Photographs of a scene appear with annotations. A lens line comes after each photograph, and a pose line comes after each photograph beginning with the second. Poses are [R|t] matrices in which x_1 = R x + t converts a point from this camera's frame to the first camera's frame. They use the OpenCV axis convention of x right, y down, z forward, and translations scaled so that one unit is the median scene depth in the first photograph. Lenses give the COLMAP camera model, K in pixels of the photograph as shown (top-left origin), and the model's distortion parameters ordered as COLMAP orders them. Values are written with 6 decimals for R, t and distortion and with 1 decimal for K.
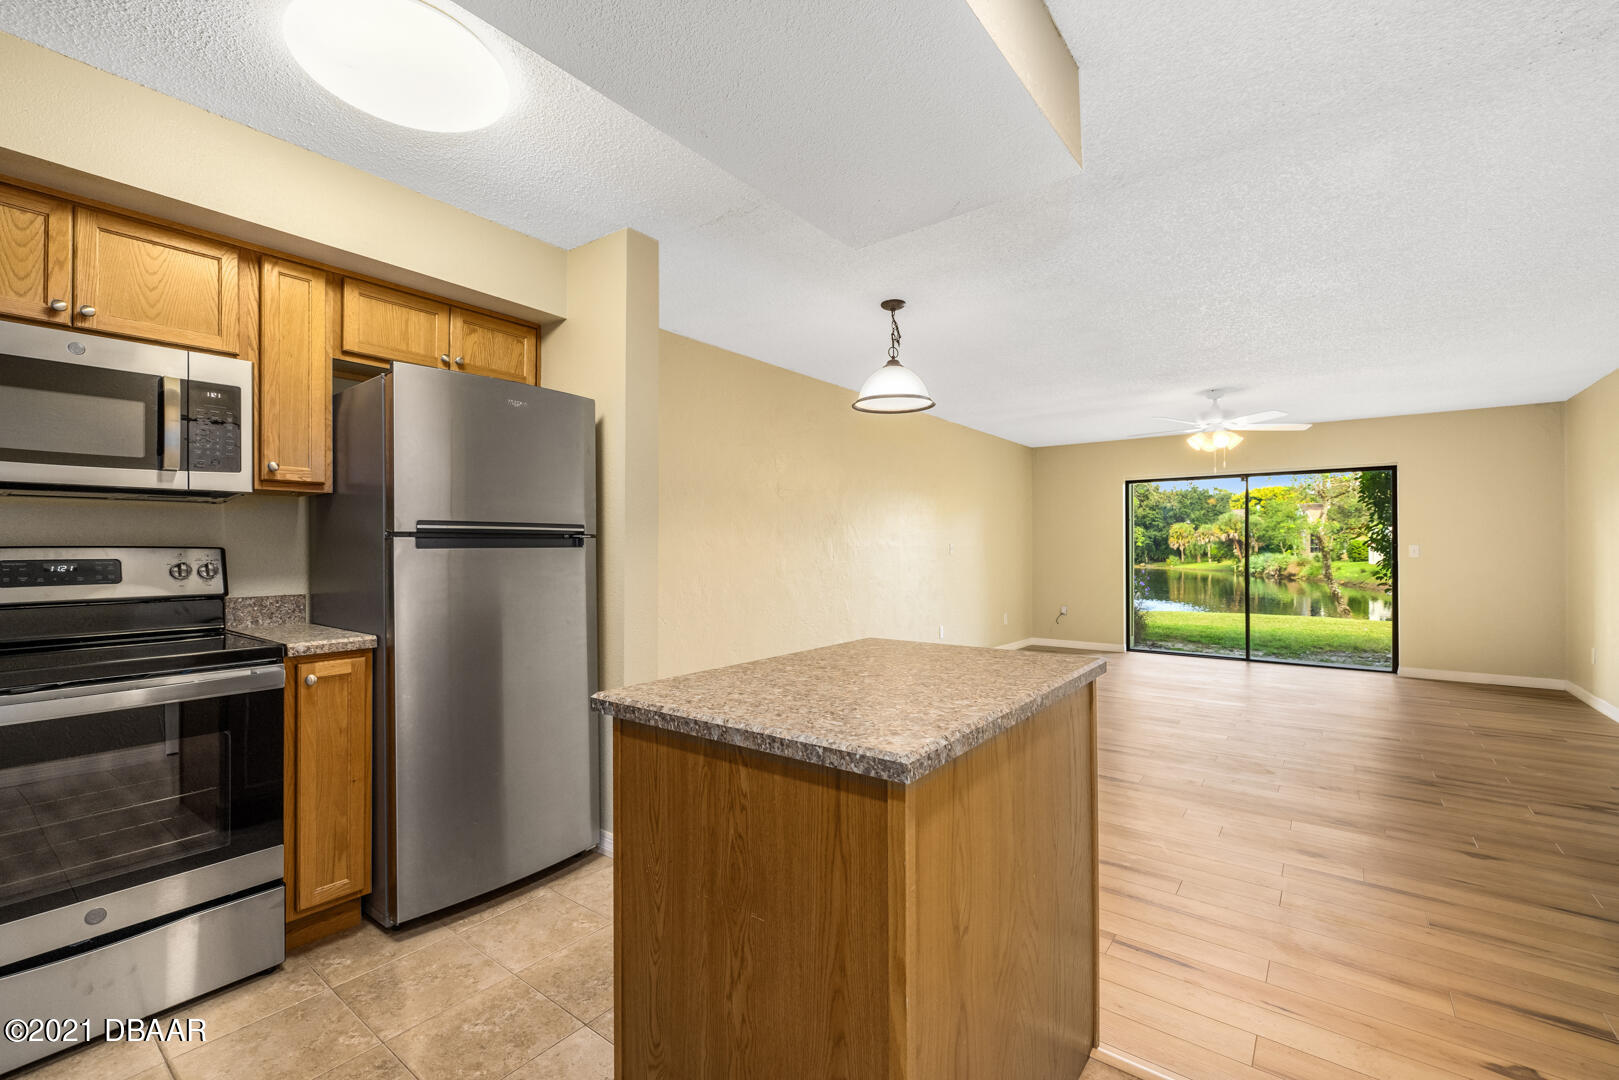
lens RADIAL K [[665.8, 0, 816.5], [0, 665.8, 542.4], [0, 0, 1]] dist [-0.000132, -0.000551]
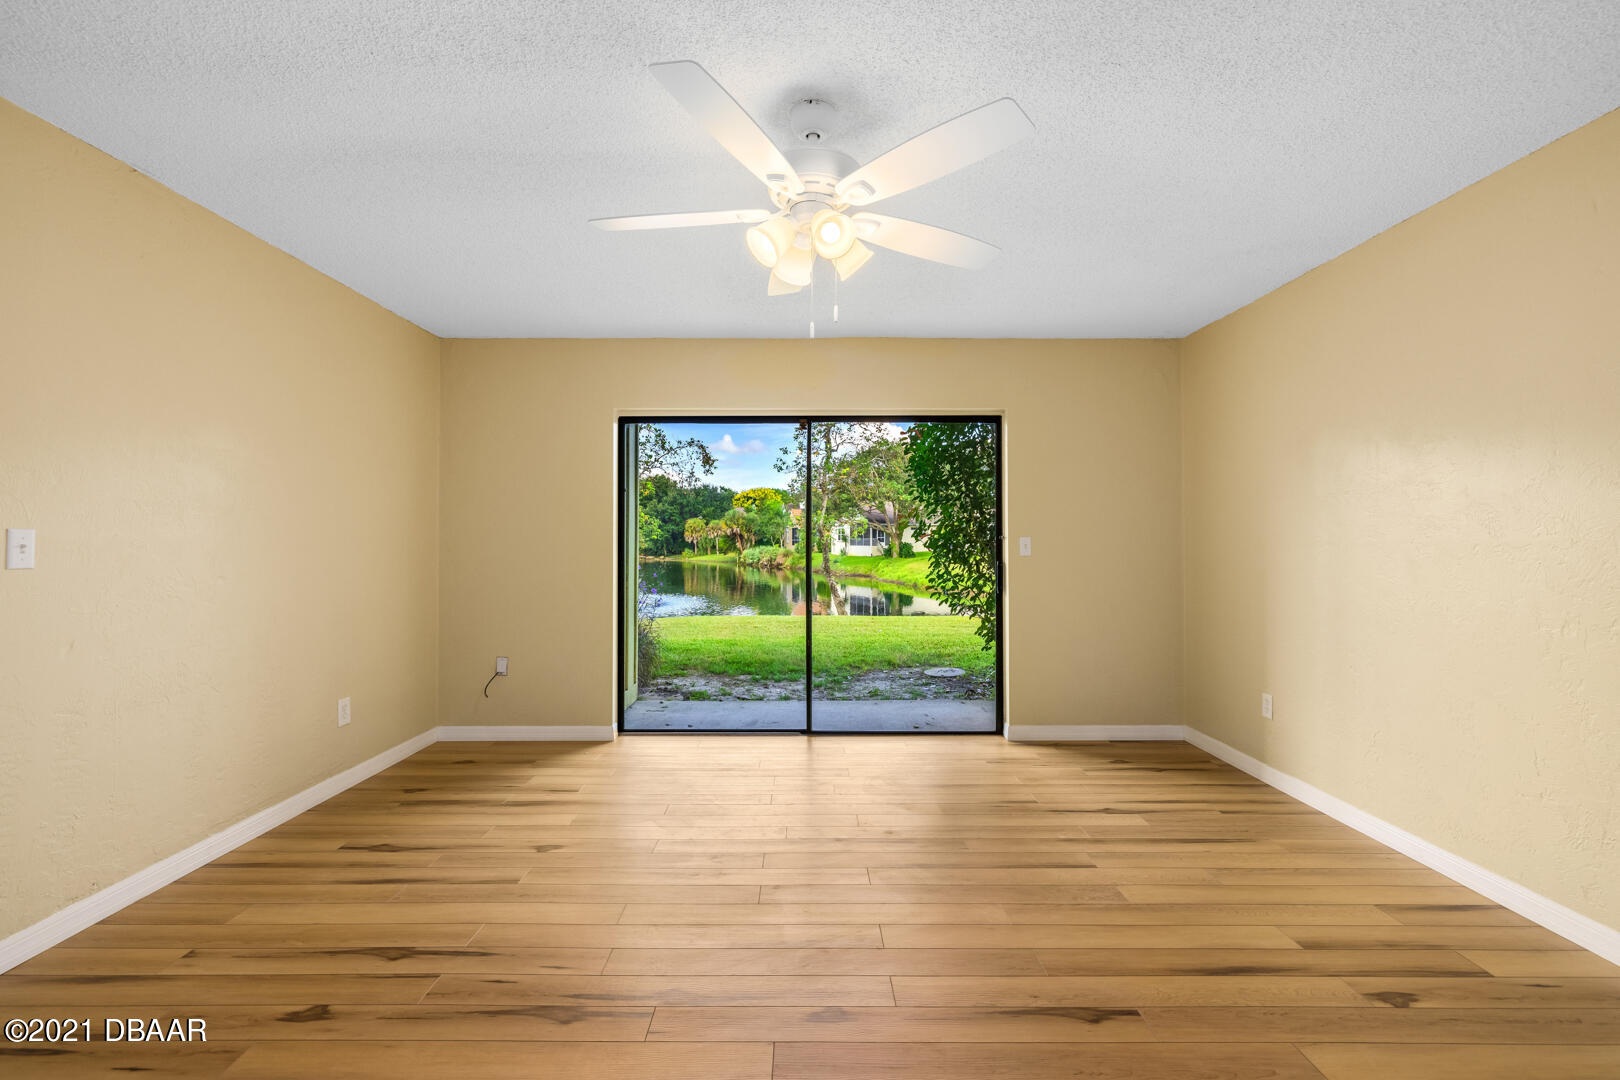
lens RADIAL K [[666.3, 0, 786.6], [0, 666.3, 524.5], [0, 0, 1]] dist [-0.000132, -0.000551]
pose [[0.802486, 0.013680, 0.596514, 0.191681], [-0.003377, 0.999825, -0.018385, 0.002789], [-0.596662, 0.012739, 0.802392, 0.369249]]
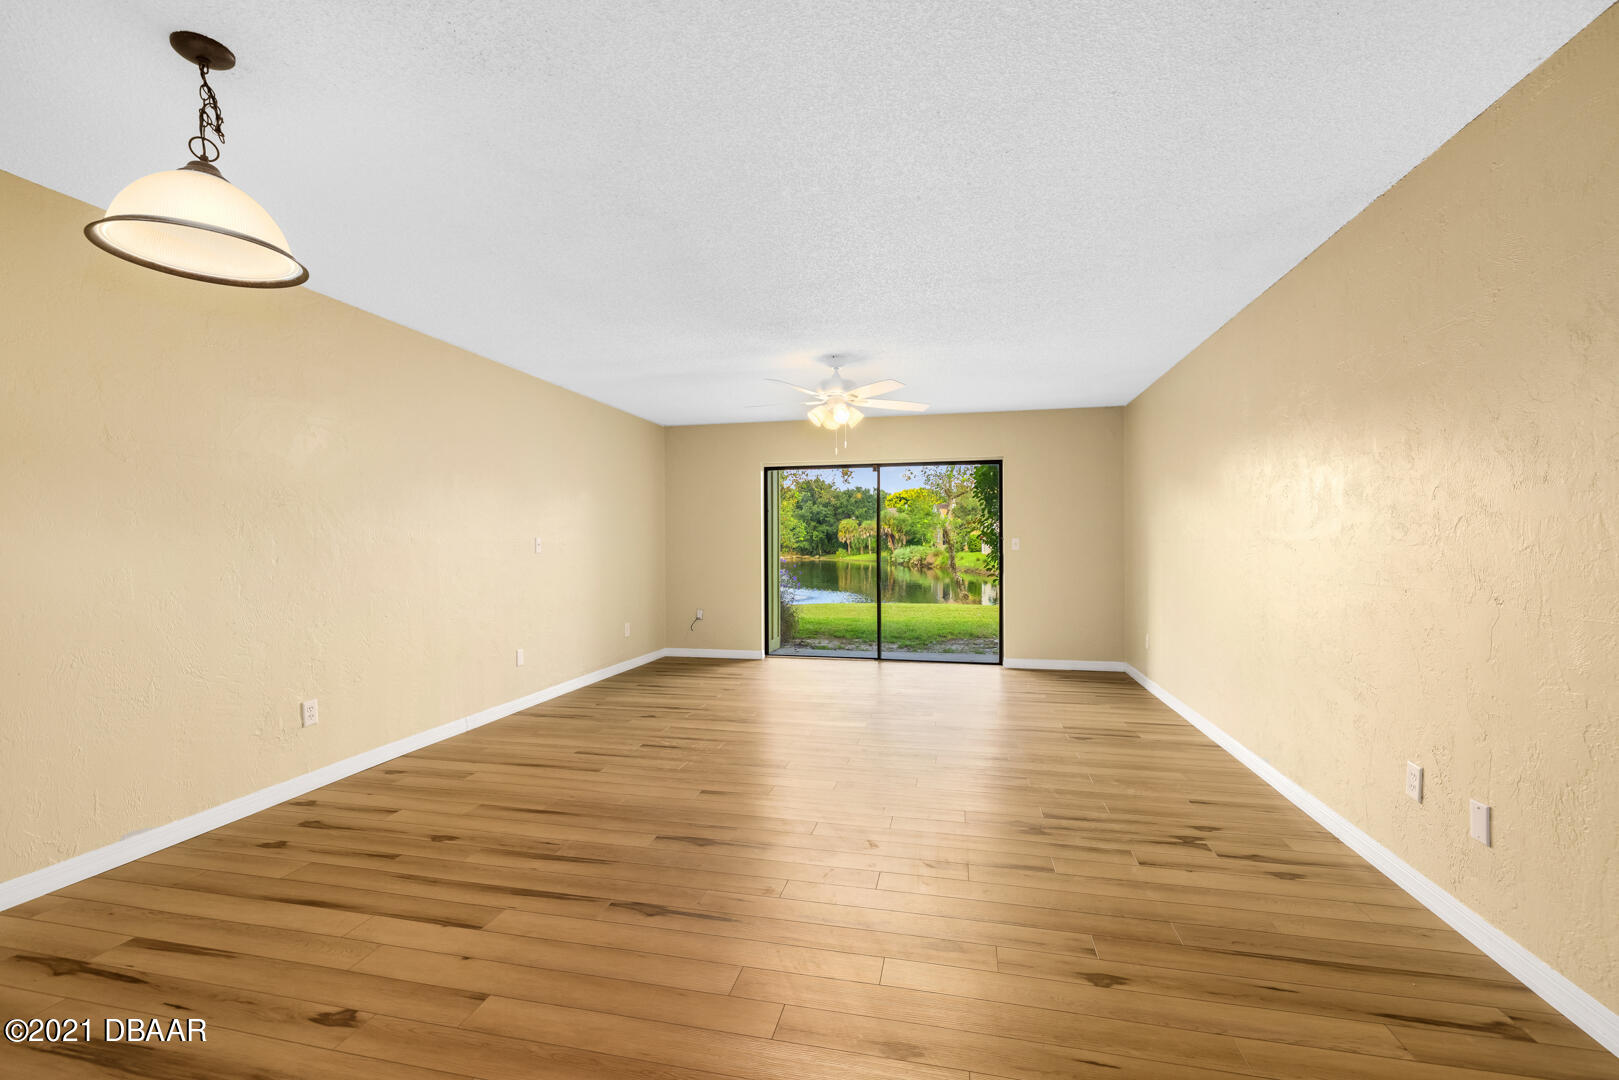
lens RADIAL K [[665.8, 0, 800.3], [0, 665.8, 539.0], [0, 0, 1]] dist [-0.000132, -0.000551]
pose [[0.910469, -0.002951, 0.413566, 0.105076], [0.001581, 0.999992, 0.003656, 0.000554], [-0.413574, -0.002675, 0.910467, 0.124815]]
